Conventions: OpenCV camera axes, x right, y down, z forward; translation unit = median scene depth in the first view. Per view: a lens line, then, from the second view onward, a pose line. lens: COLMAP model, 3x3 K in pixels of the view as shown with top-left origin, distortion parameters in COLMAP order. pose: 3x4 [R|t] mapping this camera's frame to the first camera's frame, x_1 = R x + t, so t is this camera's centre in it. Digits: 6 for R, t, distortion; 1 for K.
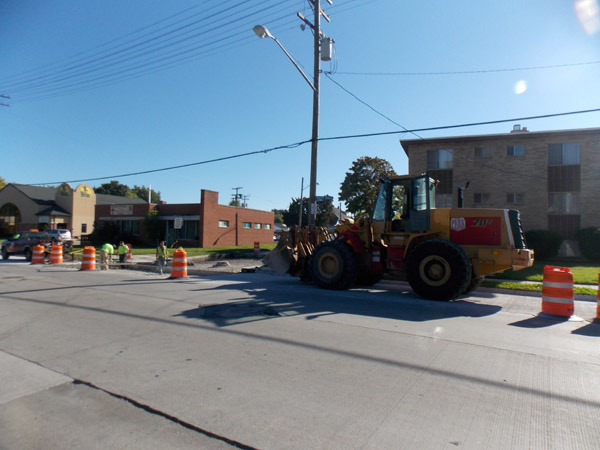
lens RADIAL K [[398.7, 0, 300.2], [0, 398.7, 220.6], [0, 0, 1]] dist [0.005307, 0.001067]
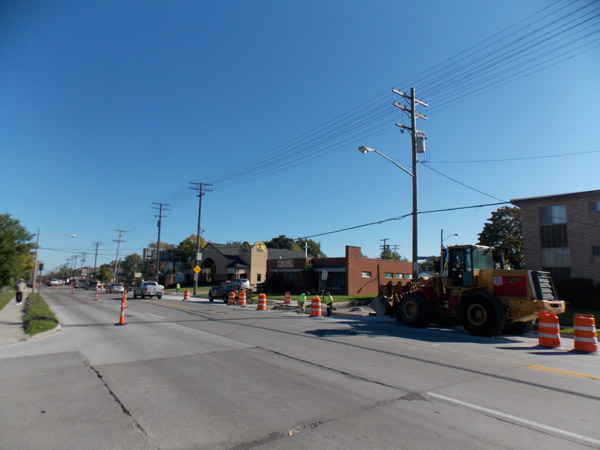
lens RADIAL K [[398.7, 0, 300.2], [0, 398.7, 220.6], [0, 0, 1]] dist [0.005307, 0.001067]
pose [[0.923341, -0.057008, -0.379726, 0.129201], [0.012148, 0.992759, -0.119504, -0.018608], [0.383789, 0.105730, 0.917348, -0.239591]]
